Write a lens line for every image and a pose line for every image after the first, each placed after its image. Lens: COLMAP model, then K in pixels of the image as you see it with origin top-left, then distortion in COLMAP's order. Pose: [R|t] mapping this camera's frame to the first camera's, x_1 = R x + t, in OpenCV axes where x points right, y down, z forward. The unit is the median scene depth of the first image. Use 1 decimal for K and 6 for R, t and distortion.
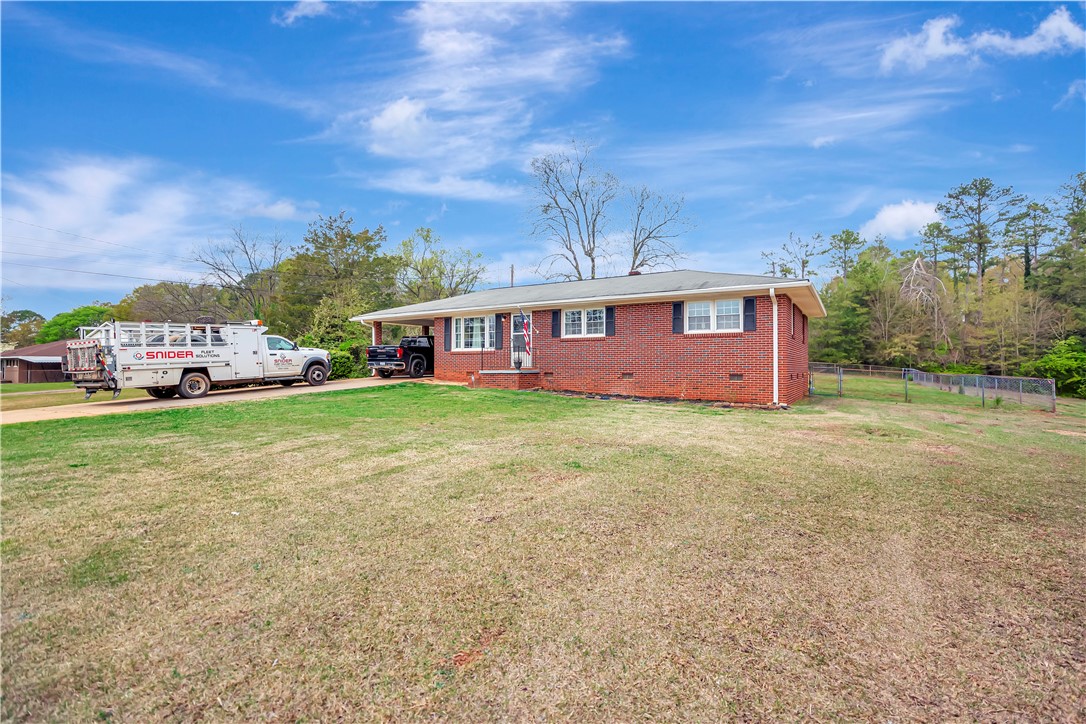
lens RADIAL K [[507.1, 0, 549.6], [0, 507.1, 360.3], [0, 0, 1]] dist [-0.018074, 0.002373]
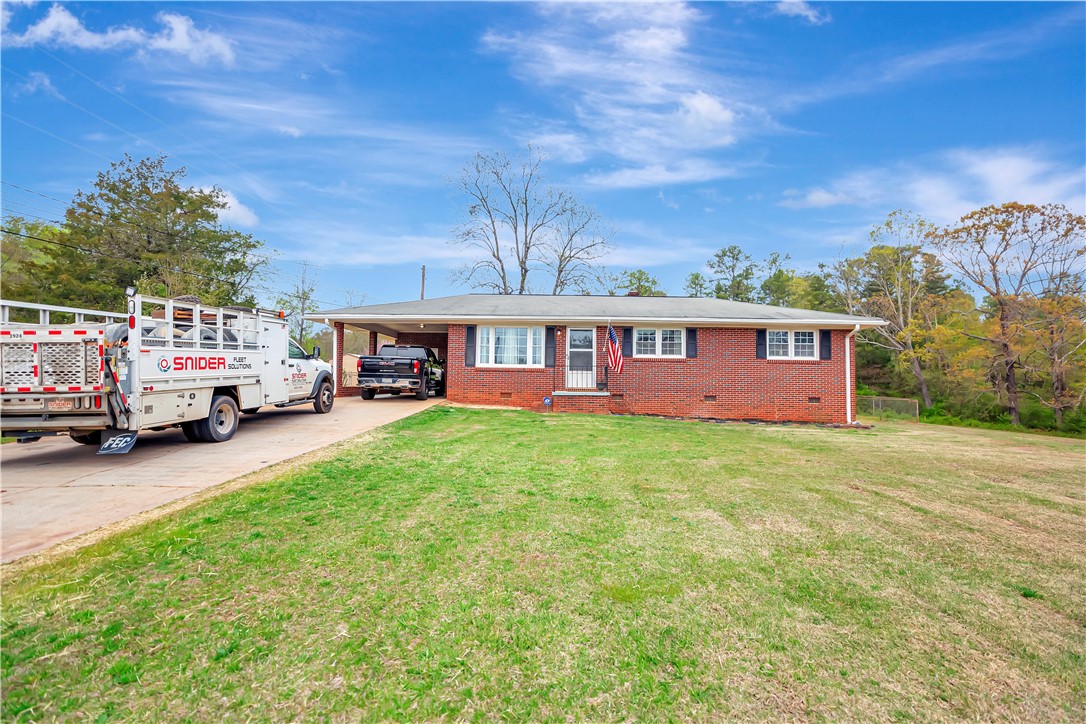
lens RADIAL K [[507.1, 0, 486.1], [0, 507.1, 364.2], [0, 0, 1]] dist [-0.018074, 0.002373]
pose [[0.862267, 0.030737, 0.505520, -0.721768], [-0.021100, 0.999470, -0.024779, -0.002825], [-0.506014, 0.010700, 0.862459, 0.352791]]
